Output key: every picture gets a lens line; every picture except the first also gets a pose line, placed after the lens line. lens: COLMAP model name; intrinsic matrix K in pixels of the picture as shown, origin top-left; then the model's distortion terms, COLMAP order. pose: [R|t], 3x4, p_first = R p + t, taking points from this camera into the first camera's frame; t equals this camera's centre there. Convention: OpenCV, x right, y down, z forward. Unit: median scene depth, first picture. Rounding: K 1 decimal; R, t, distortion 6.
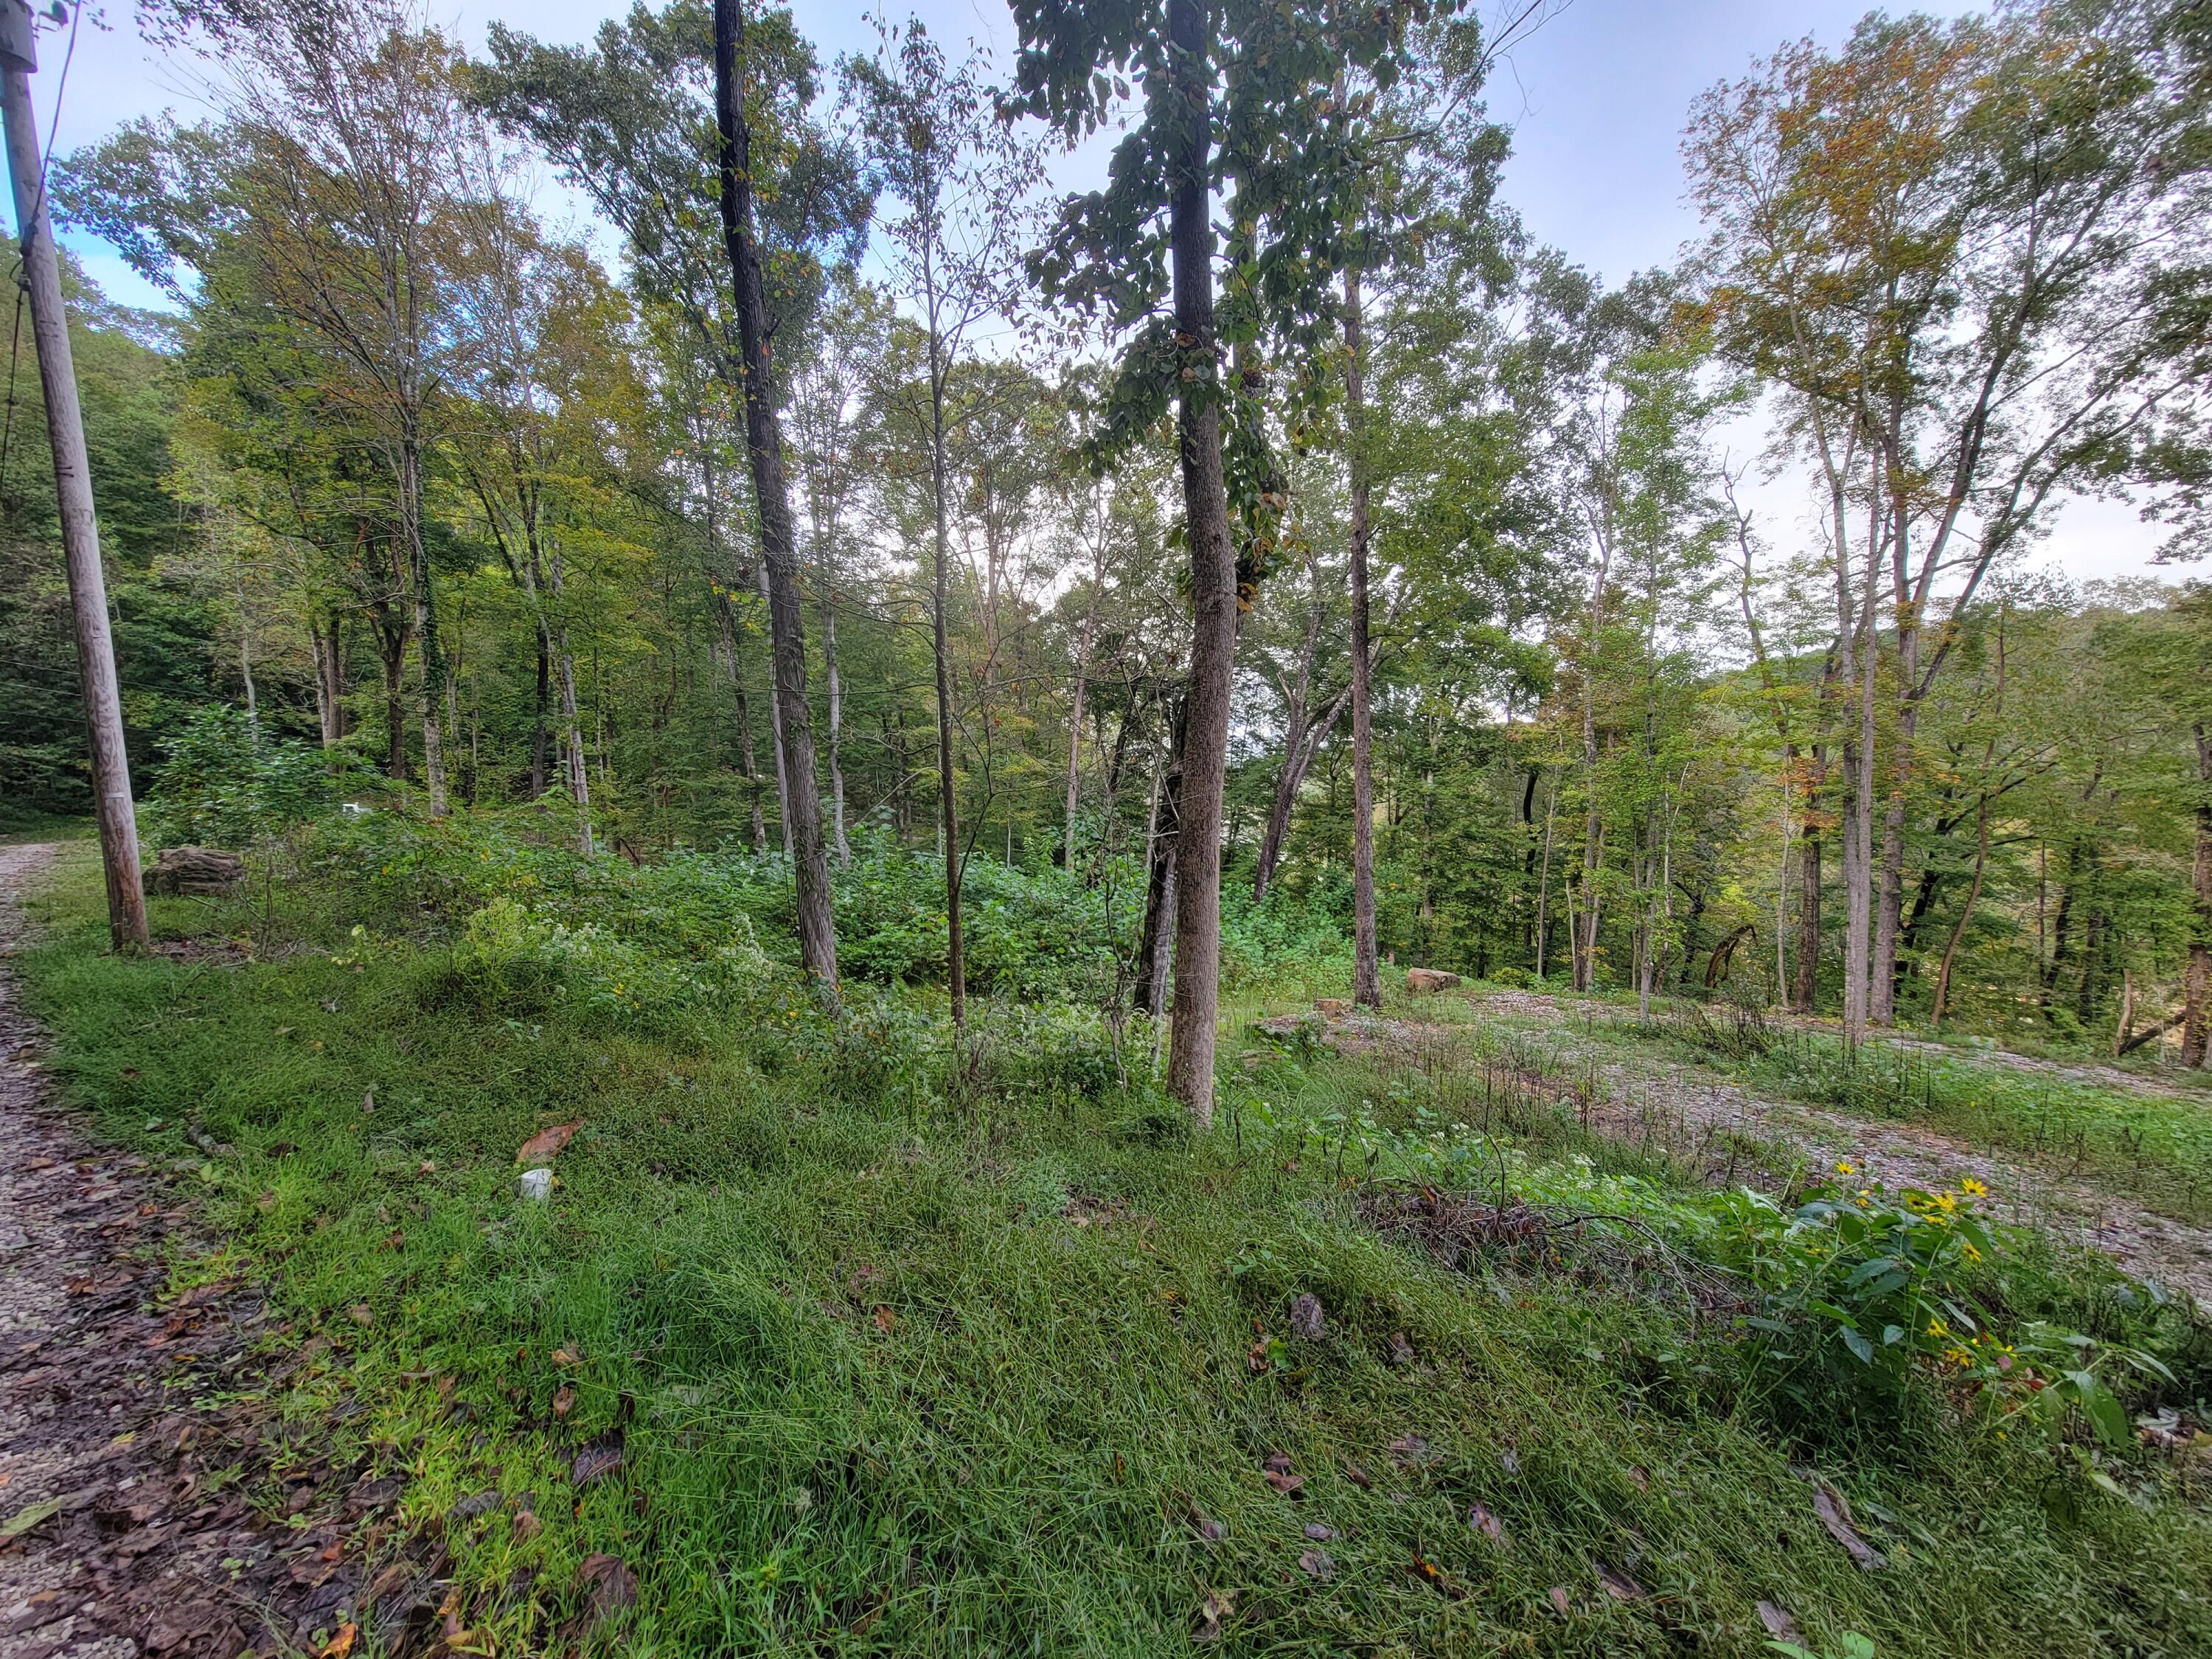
lens RADIAL K [[912.0, 0, 1106.0], [0, 912.0, 829.5], [0, 0, 1]] dist [0.003731, 0.001286]
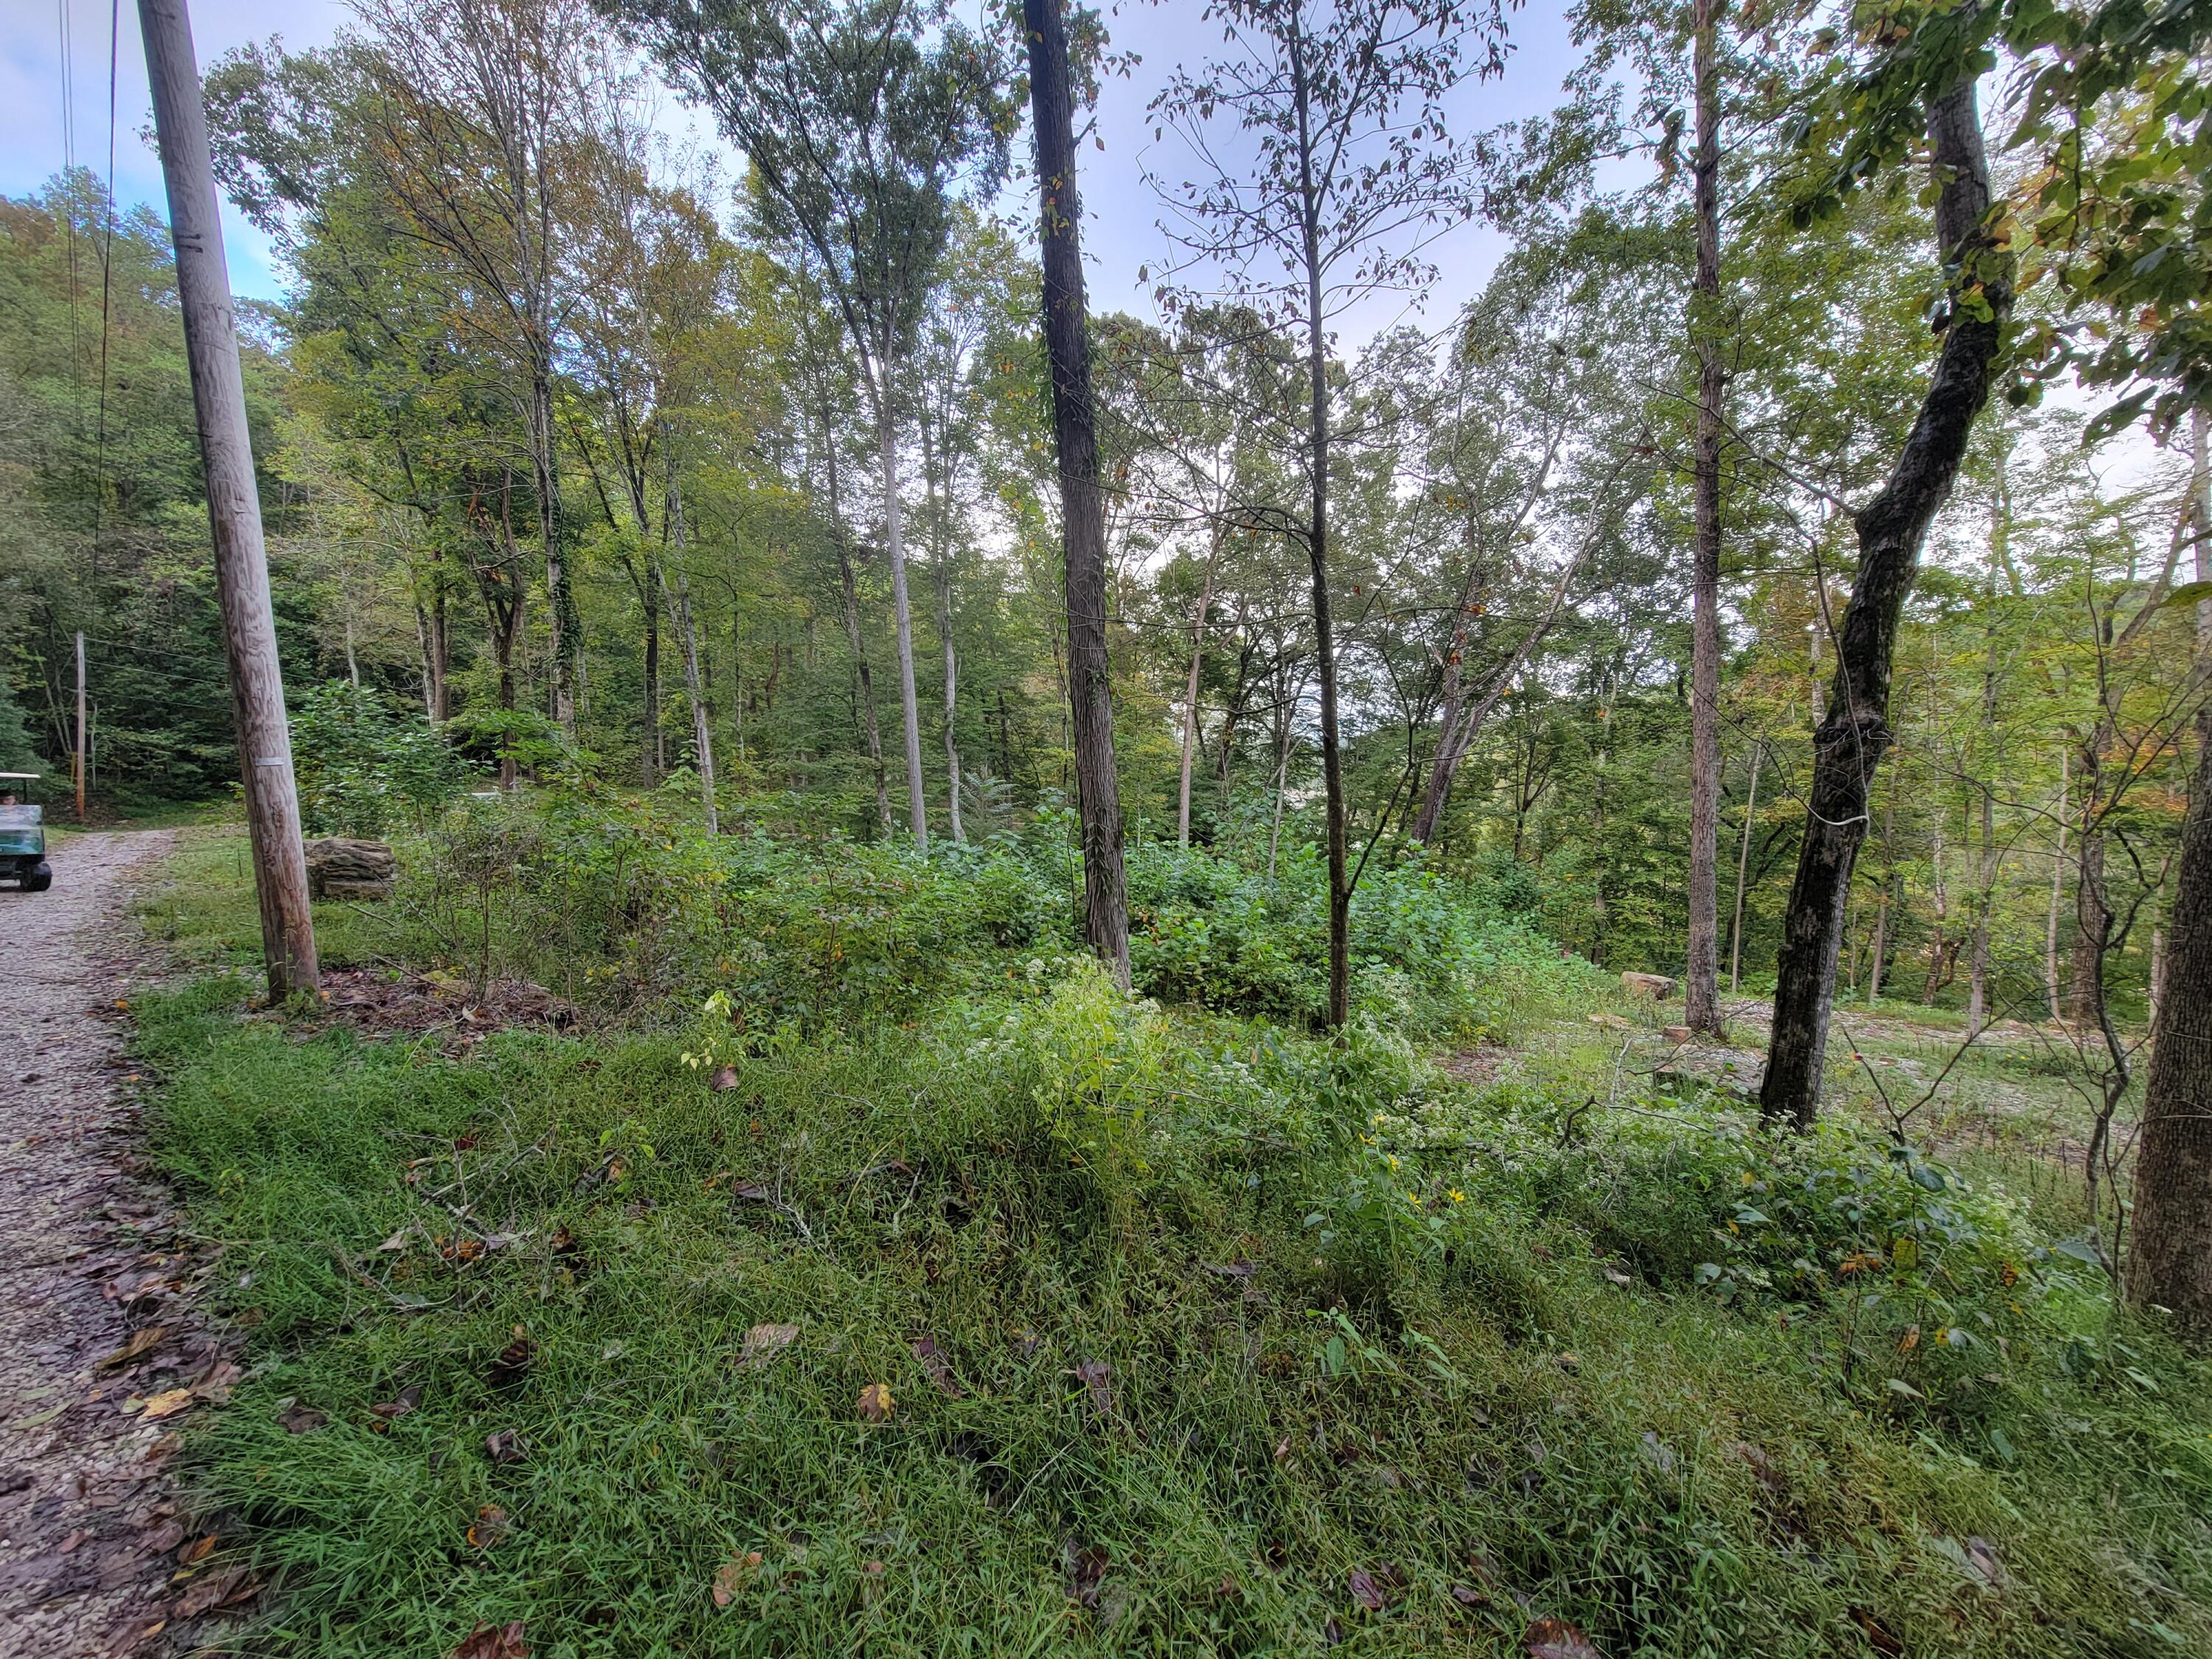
lens RADIAL K [[907.0, 0, 1106.0], [0, 907.0, 829.5], [0, 0, 1]] dist [0.001072, 0.000782]
pose [[0.998613, -0.000612, -0.052642, -0.118243], [0.001461, 0.999870, 0.016088, 0.000475], [0.052625, -0.016143, 0.998484, 0.101272]]
